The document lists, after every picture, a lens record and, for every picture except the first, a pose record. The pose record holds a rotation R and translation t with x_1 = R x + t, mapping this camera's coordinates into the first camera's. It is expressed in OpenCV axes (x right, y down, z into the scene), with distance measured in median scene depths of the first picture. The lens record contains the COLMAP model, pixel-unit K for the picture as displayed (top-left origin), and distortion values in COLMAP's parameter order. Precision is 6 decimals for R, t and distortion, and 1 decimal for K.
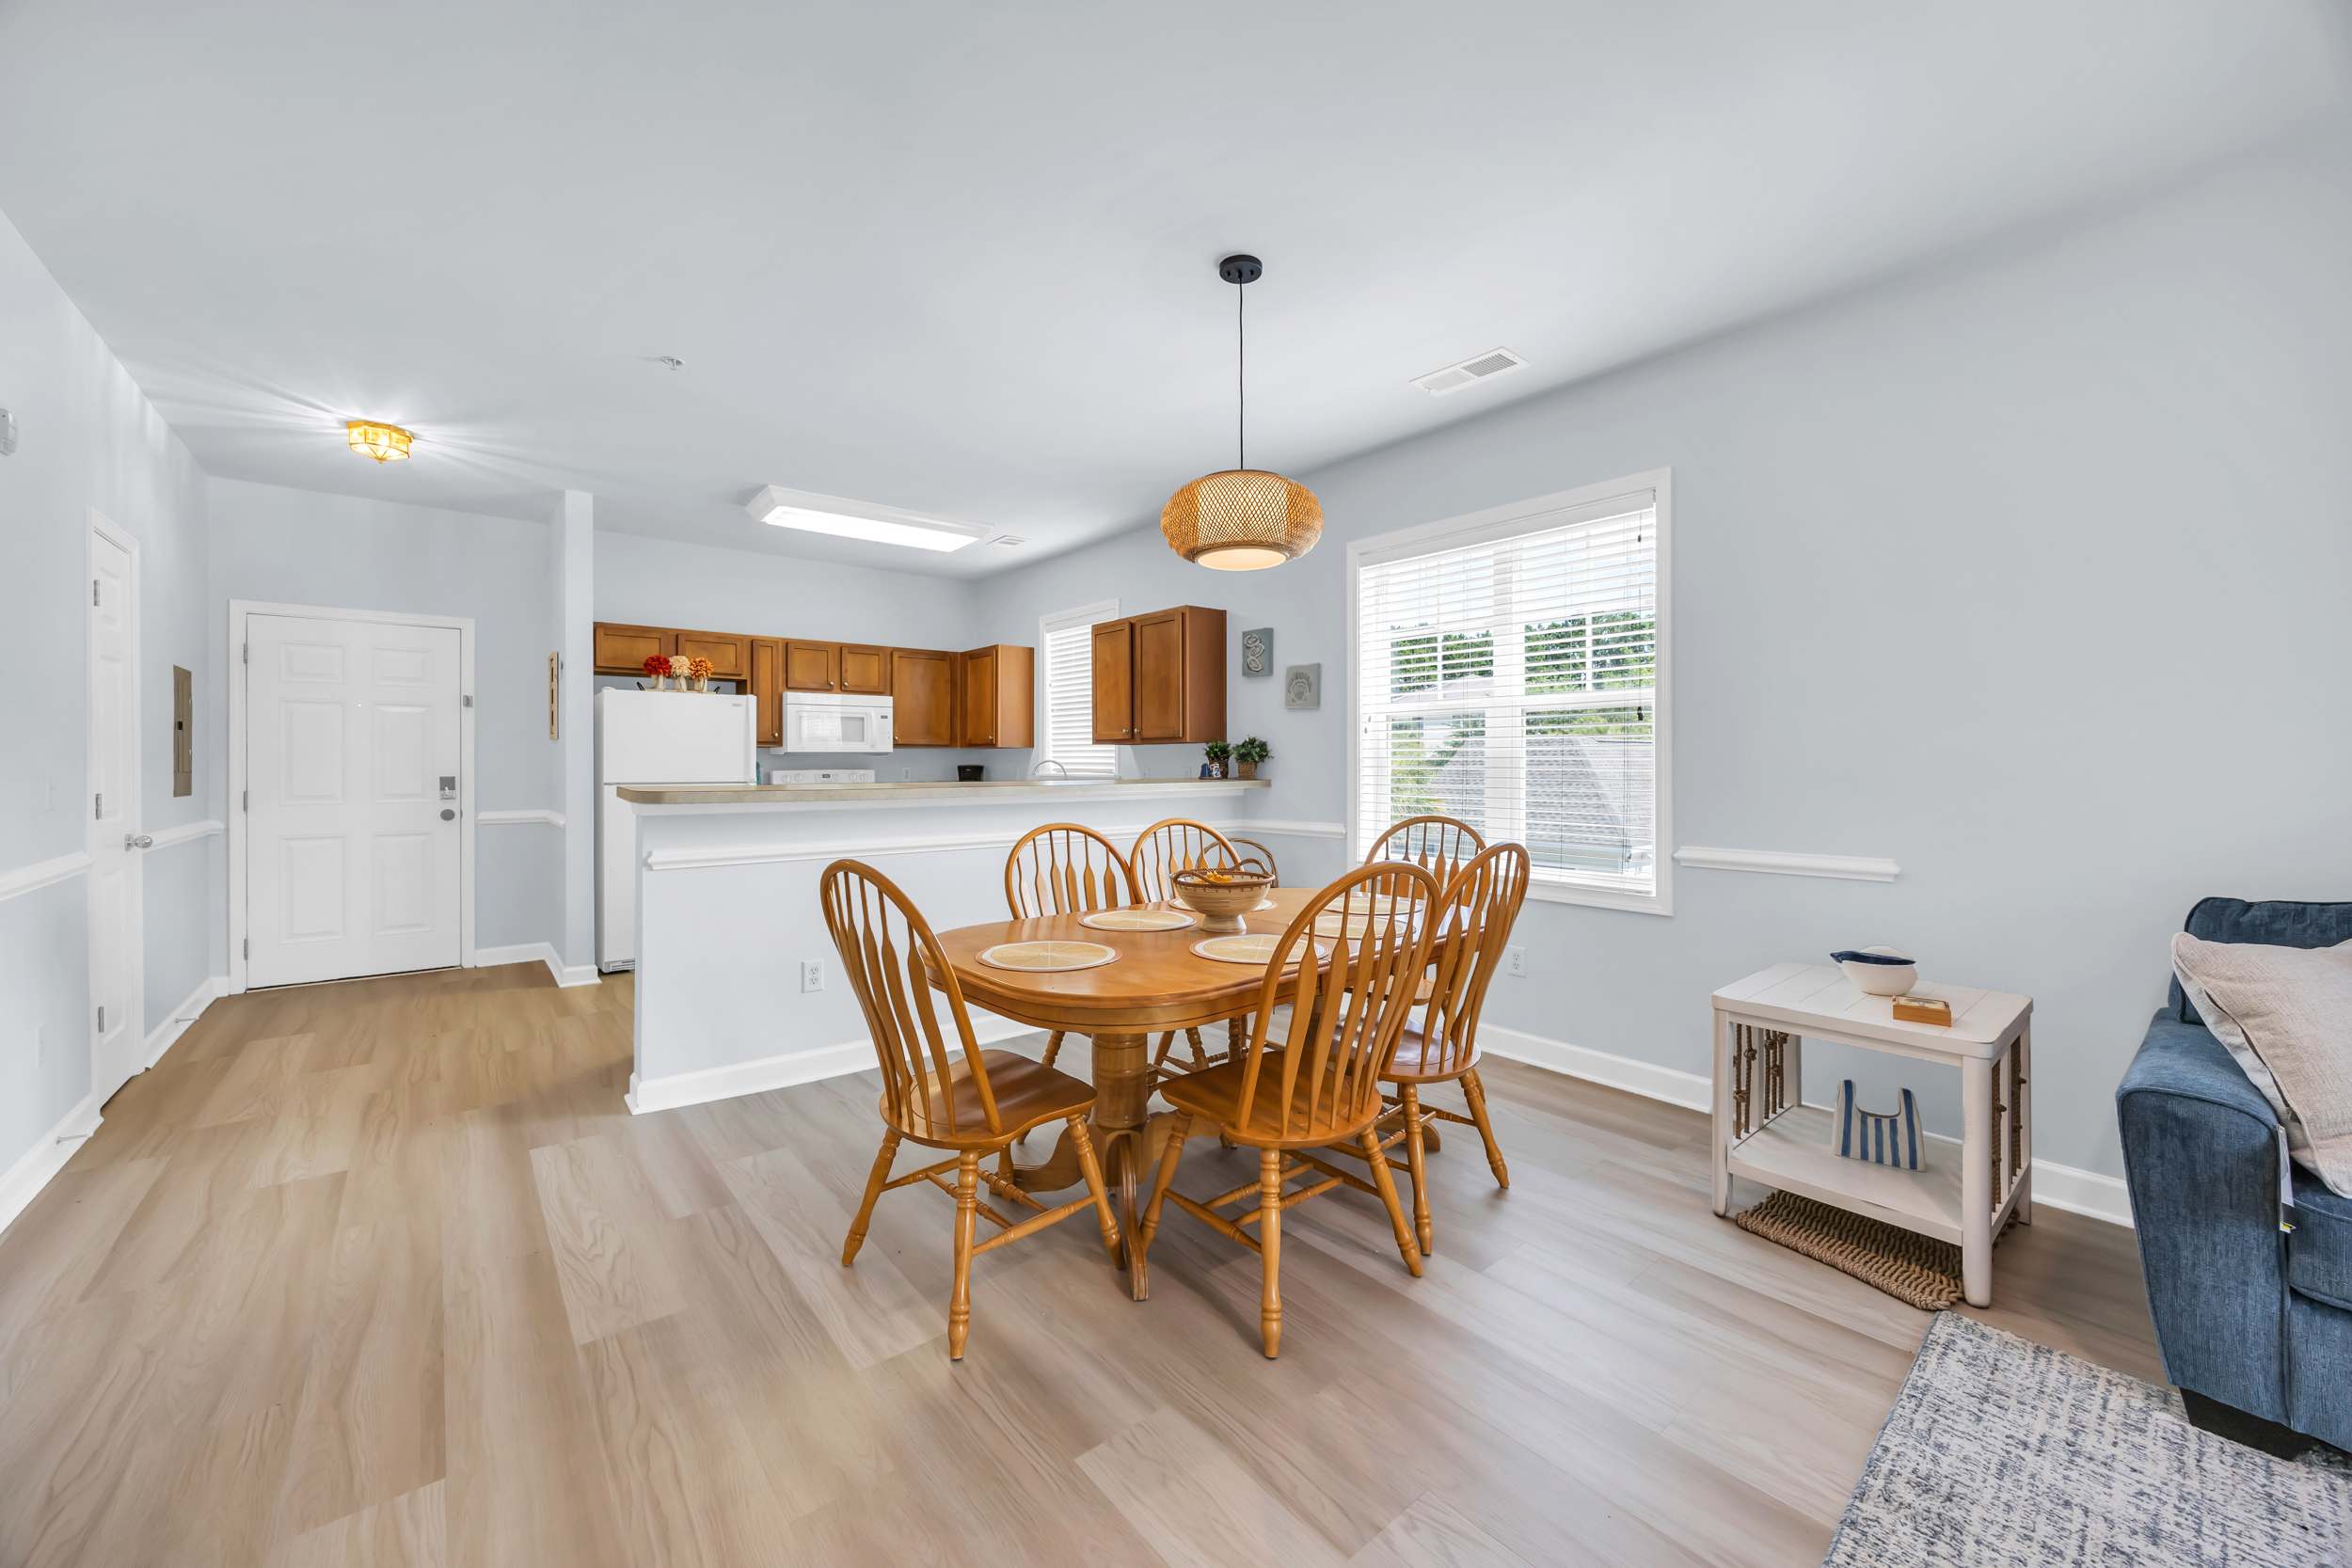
lens RADIAL K [[888.6, 0, 1151.8], [0, 888.6, 767.3], [0, 0, 1]] dist [-0.005767, 0.000692]
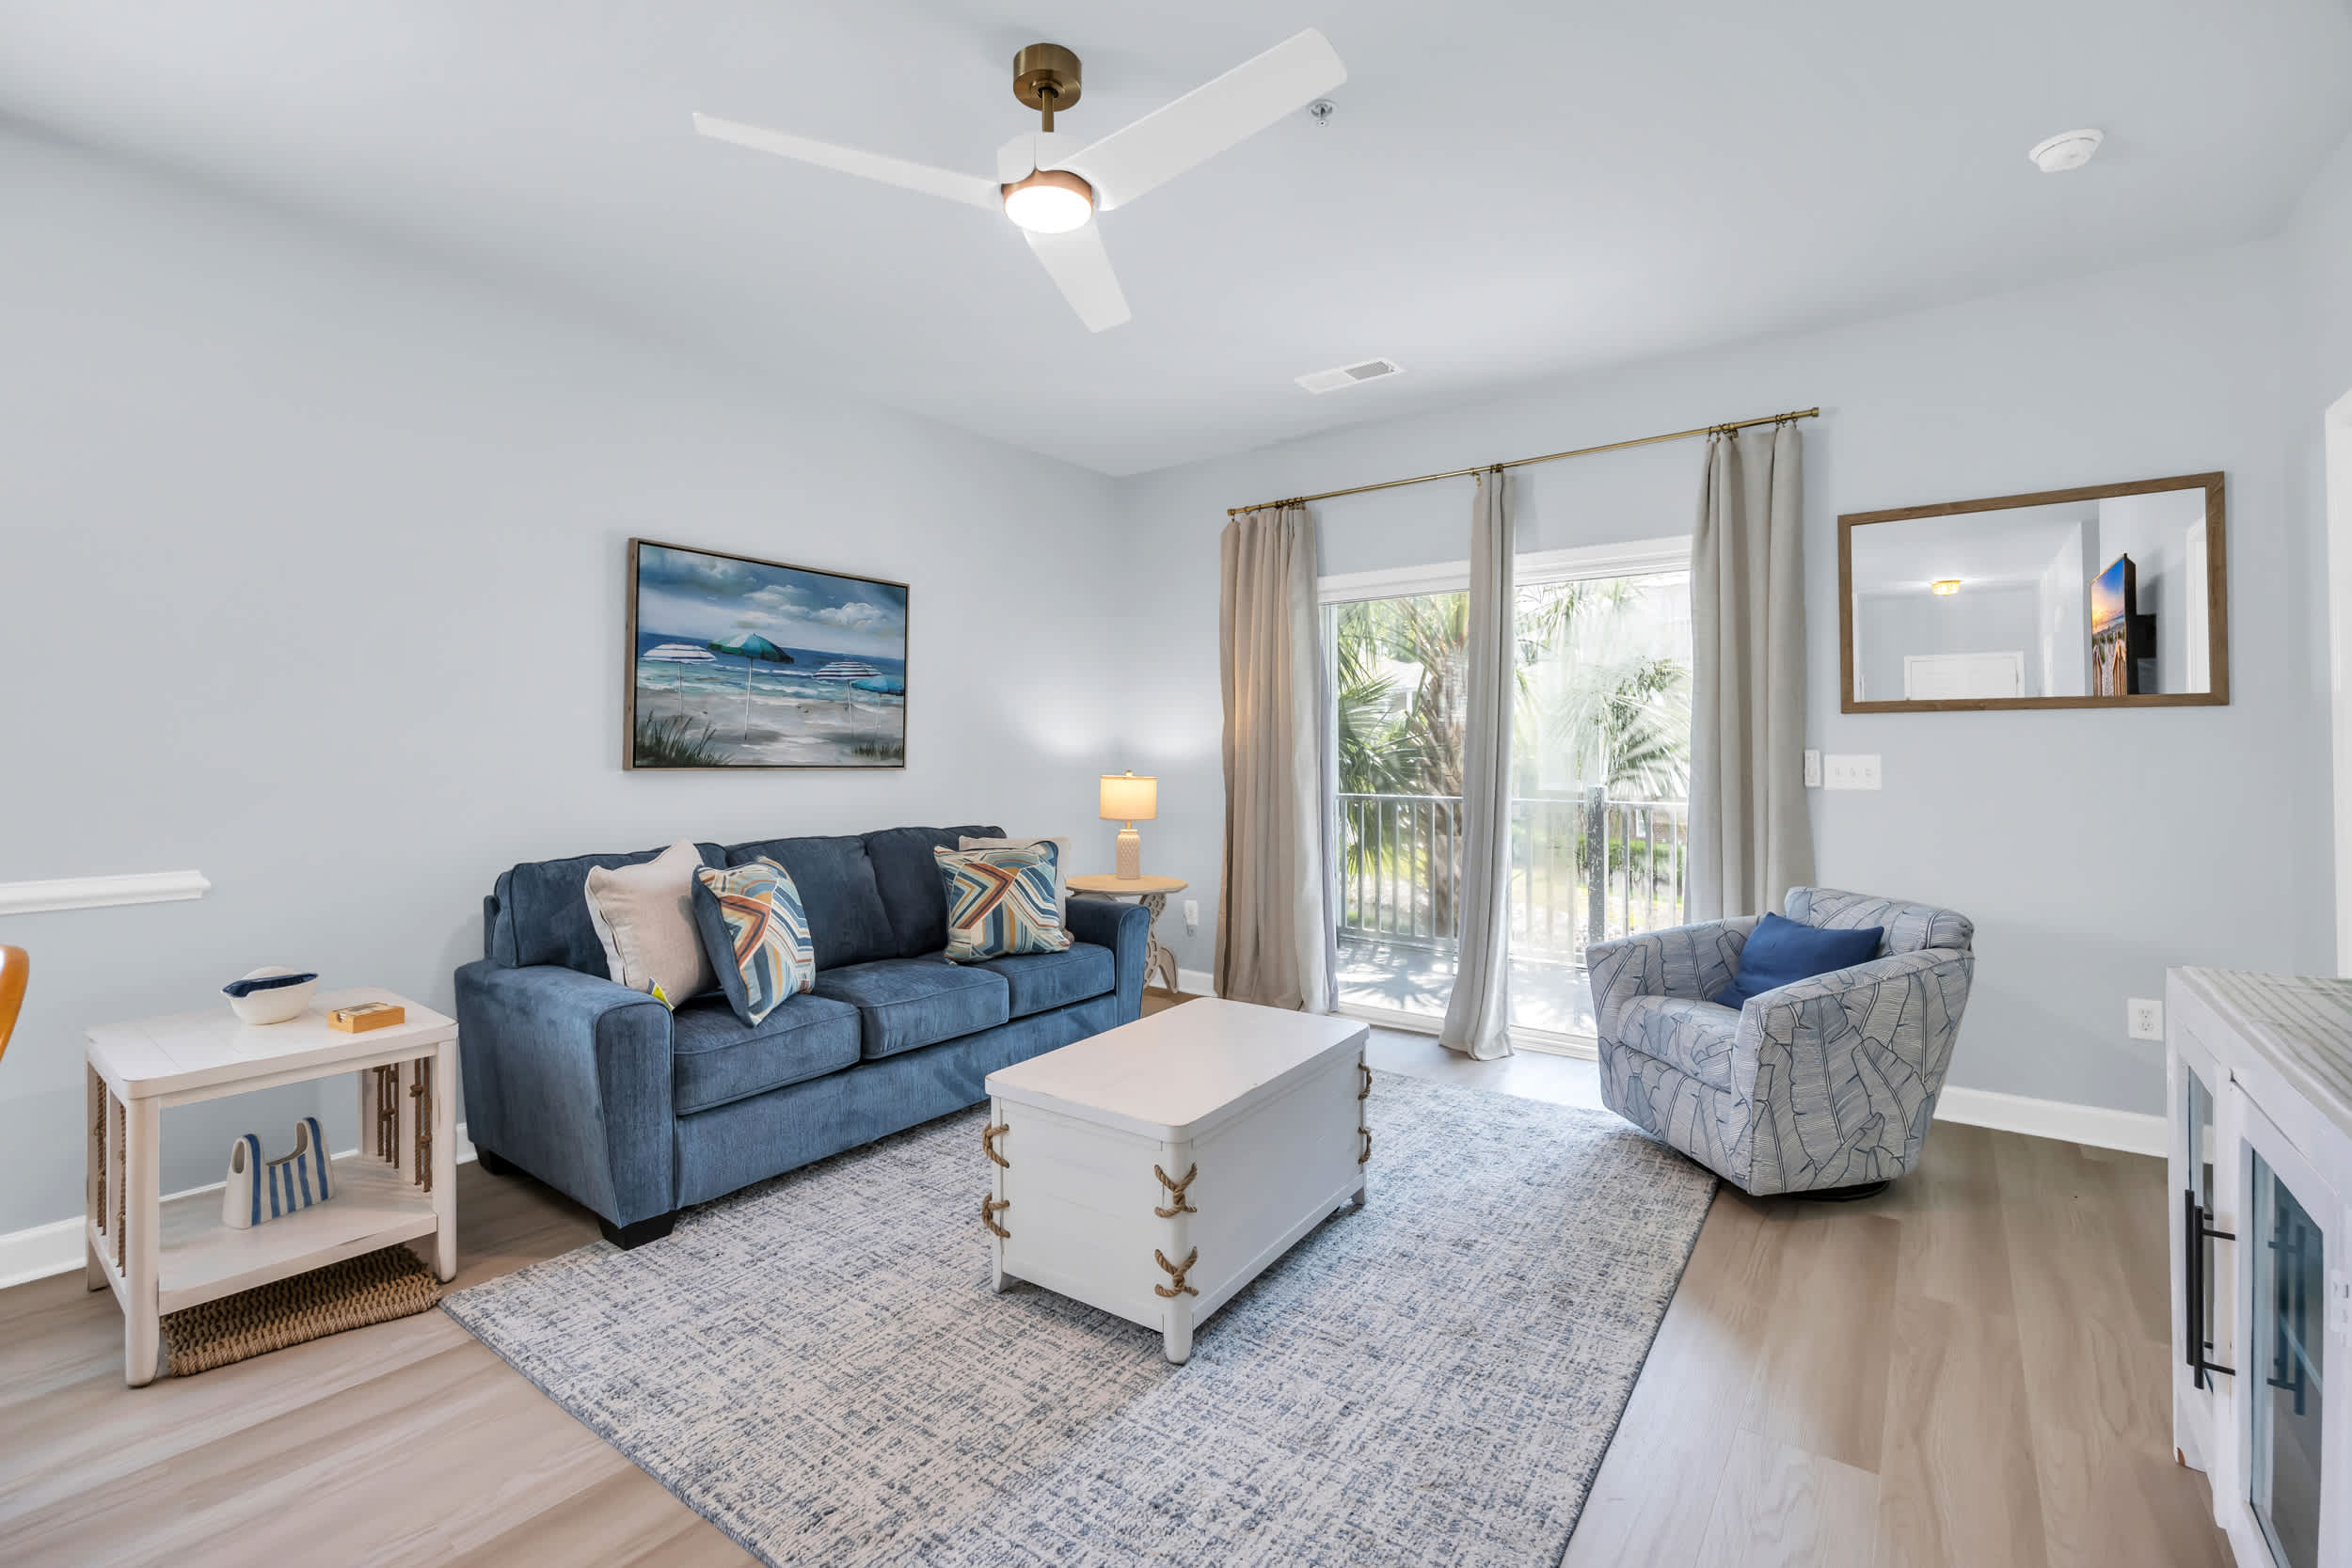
lens RADIAL K [[1032.7, 0, 1160.6], [0, 1032.7, 743.2], [0, 0, 1]] dist [-0.016945, 0.001295]
pose [[-0.240199, 0.011640, 0.970654, -0.280326], [0.004095, 0.999931, -0.010978, -0.001740], [-0.970715, 0.001338, -0.240230, 0.309437]]
